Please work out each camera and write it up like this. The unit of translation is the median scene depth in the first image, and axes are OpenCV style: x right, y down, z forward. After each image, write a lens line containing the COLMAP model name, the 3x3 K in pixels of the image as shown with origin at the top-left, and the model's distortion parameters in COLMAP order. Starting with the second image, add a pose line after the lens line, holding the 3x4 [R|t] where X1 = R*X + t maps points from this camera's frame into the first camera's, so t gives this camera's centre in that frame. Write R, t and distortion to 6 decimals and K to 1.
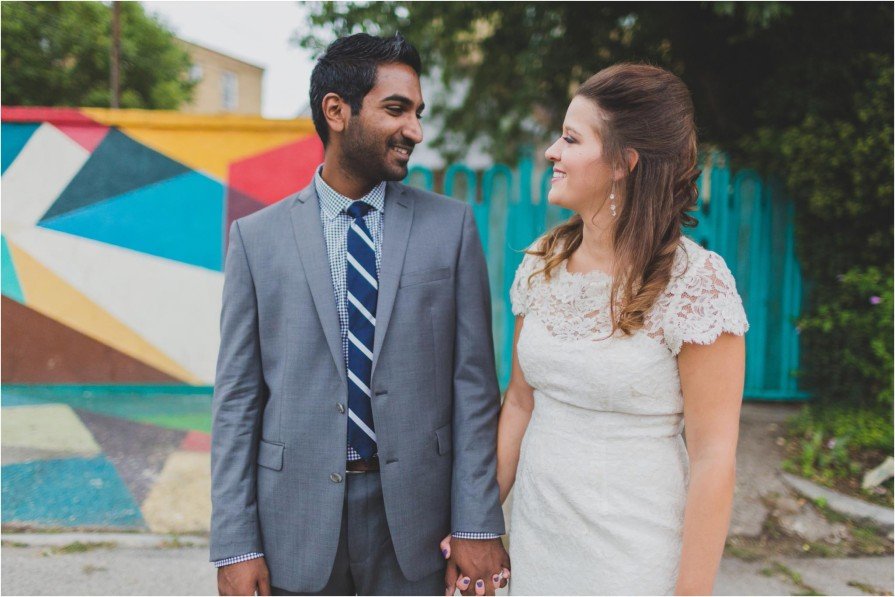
lens RADIAL K [[849.5, 0, 453.9], [0, 849.5, 287.2], [0, 0, 1]] dist [0.005929, 0.004309]
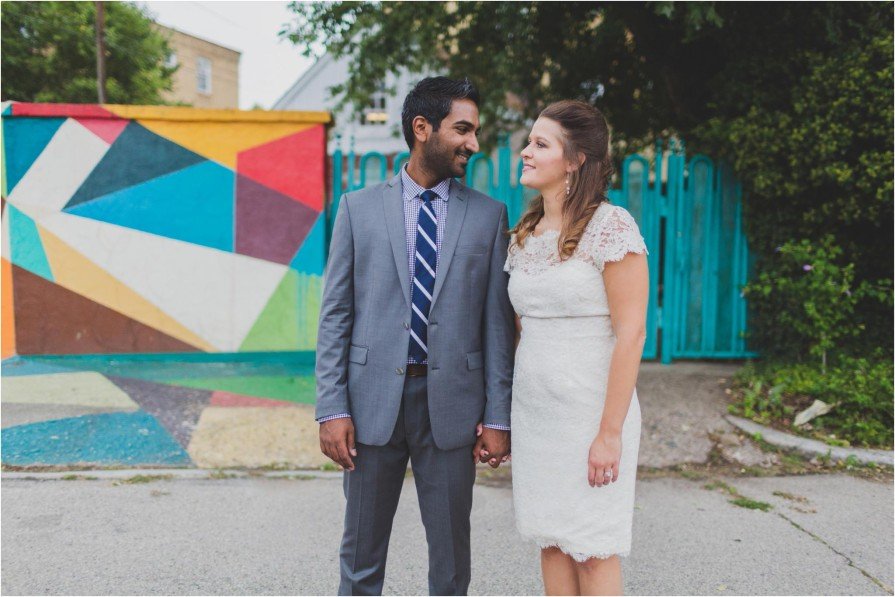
lens RADIAL K [[879.9, 0, 443.8], [0, 879.9, 297.6], [0, 0, 1]] dist [0.008444, 0.001493]
pose [[0.999511, -0.012918, 0.028489, -0.036907], [0.012081, 0.999496, 0.029356, 0.014687], [-0.028854, -0.028997, 0.999163, -0.193625]]
